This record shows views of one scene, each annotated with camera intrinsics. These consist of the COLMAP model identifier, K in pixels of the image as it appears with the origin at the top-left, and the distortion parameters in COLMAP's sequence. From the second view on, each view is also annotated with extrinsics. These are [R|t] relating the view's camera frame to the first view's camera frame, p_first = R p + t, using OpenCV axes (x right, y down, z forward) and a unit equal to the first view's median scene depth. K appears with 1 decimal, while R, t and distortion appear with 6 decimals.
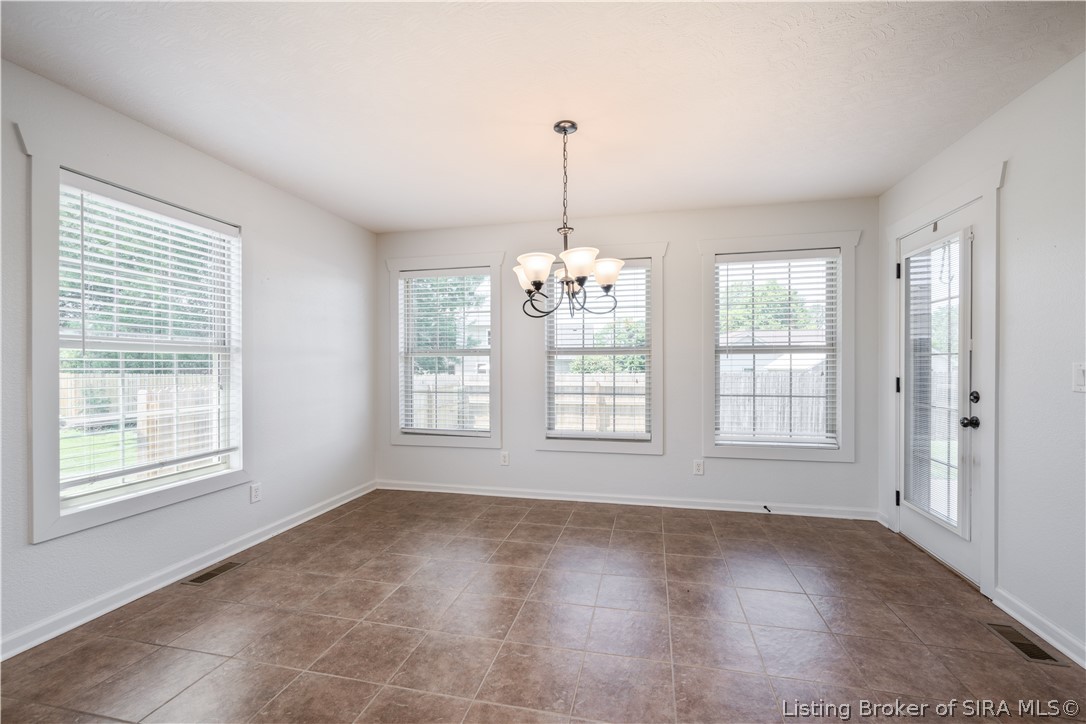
lens RADIAL K [[462.6, 0, 544.6], [0, 462.6, 370.6], [0, 0, 1]] dist [0.002734, 0.001093]
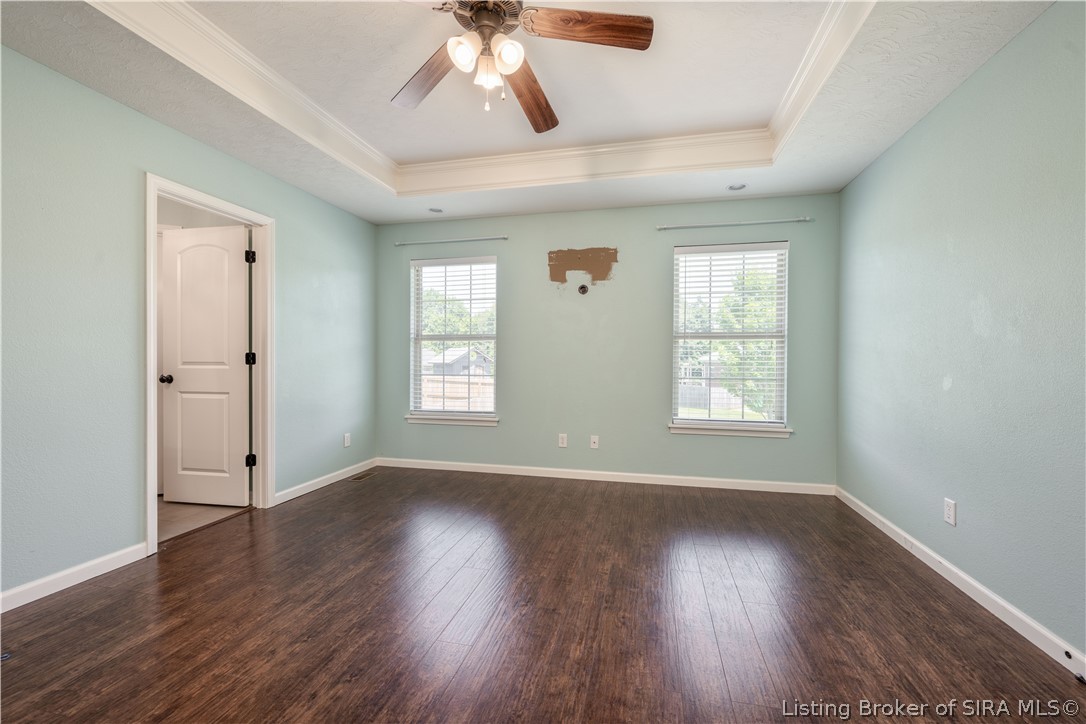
lens RADIAL K [[445.0, 0, 543.8], [0, 445.0, 353.0], [0, 0, 1]] dist [-0.001098, -0.000507]
pose [[0.999791, 0.005206, -0.019762, 0.092362], [-0.005334, 0.999965, -0.006453, 0.000435], [0.019728, 0.006557, 0.999784, -0.023109]]
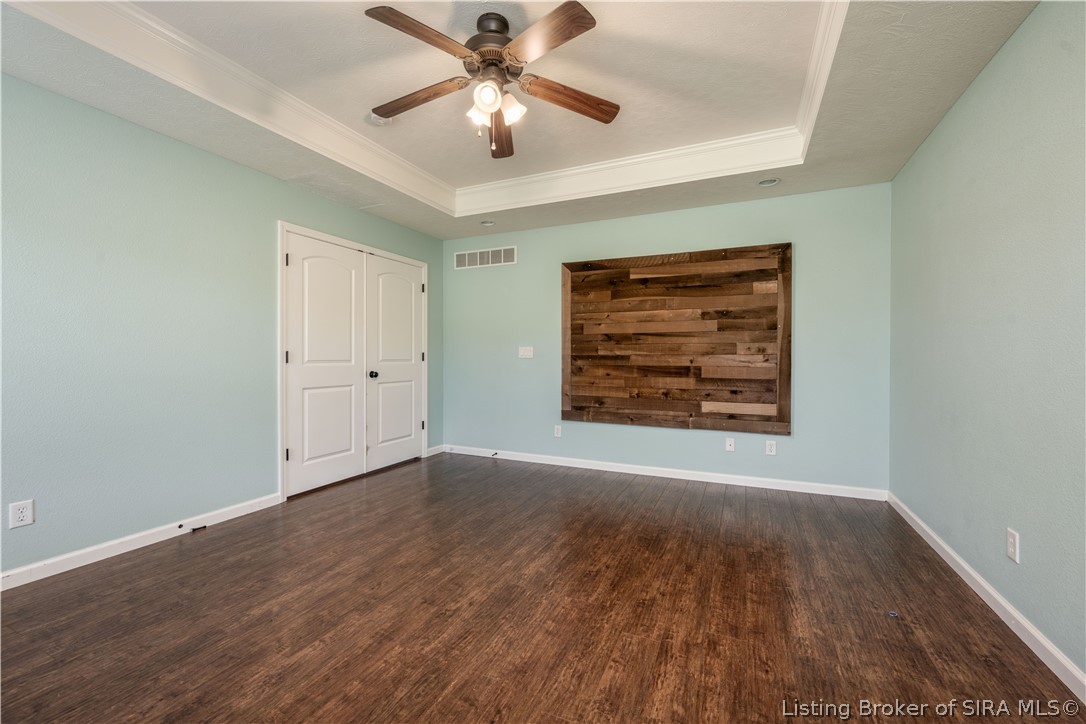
lens RADIAL K [[445.0, 0, 543.0], [0, 445.0, 360.6], [0, 0, 1]] dist [-0.001098, -0.000507]
pose [[-0.977497, -0.001724, 0.210942, -0.349496], [-0.000481, 0.999982, 0.005943, 0.003532], [-0.210948, 0.005708, -0.977481, 1.777899]]
